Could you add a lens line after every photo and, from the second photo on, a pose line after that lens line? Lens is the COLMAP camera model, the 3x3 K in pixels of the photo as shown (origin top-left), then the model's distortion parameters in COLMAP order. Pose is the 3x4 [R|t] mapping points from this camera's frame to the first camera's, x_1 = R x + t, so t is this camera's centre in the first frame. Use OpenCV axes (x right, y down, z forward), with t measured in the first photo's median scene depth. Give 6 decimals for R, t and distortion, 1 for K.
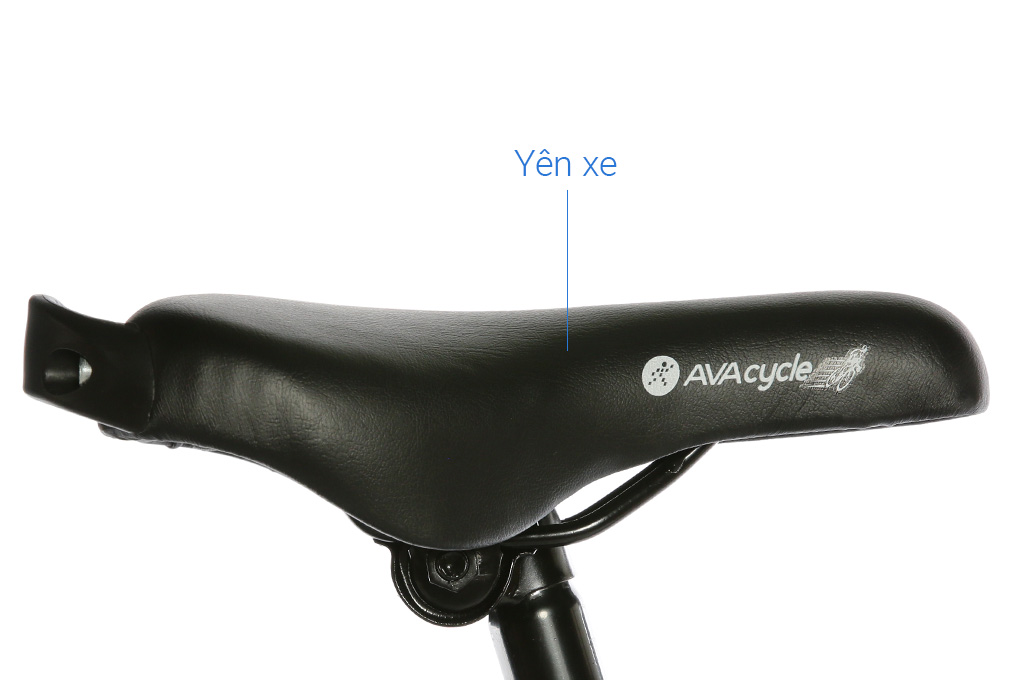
lens RADIAL K [[2060.3, 0, 510.0], [0, 2060.3, 340.0], [0, 0, 1]] dist [-0.089138, 0.000000]
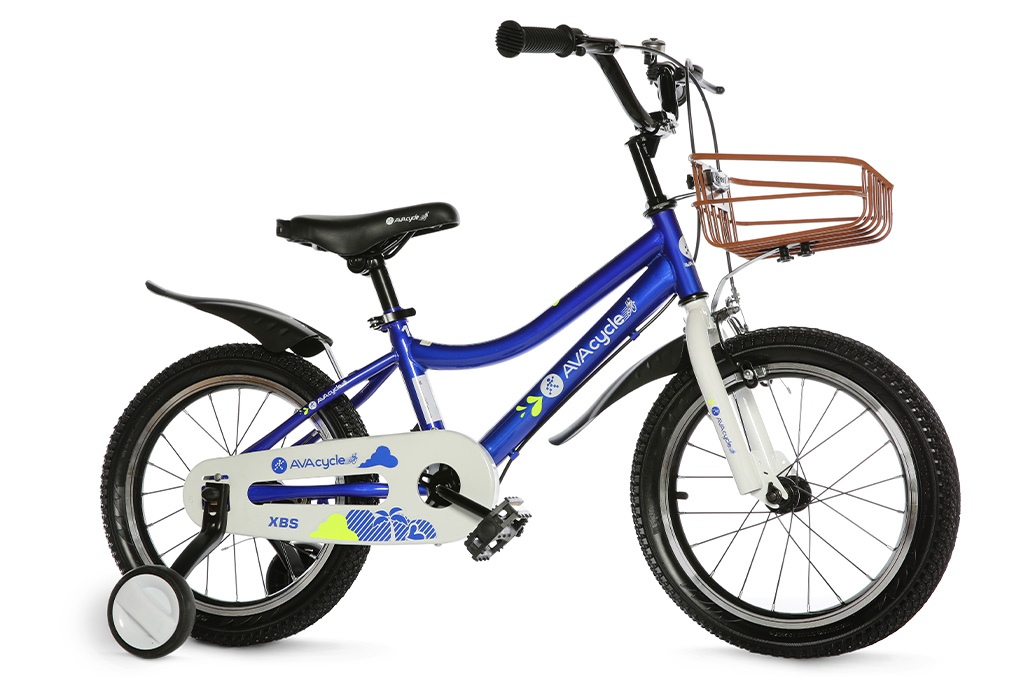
lens RADIAL K [[2060.3, 0, 509.2], [0, 2060.3, 339.1], [0, 0, 1]] dist [-0.089138, 0.000000]
pose [[0.993340, -0.106466, 0.044051, 0.101927], [0.103296, 0.992262, 0.068890, -0.016270], [-0.051045, -0.063881, 0.996651, -4.368075]]
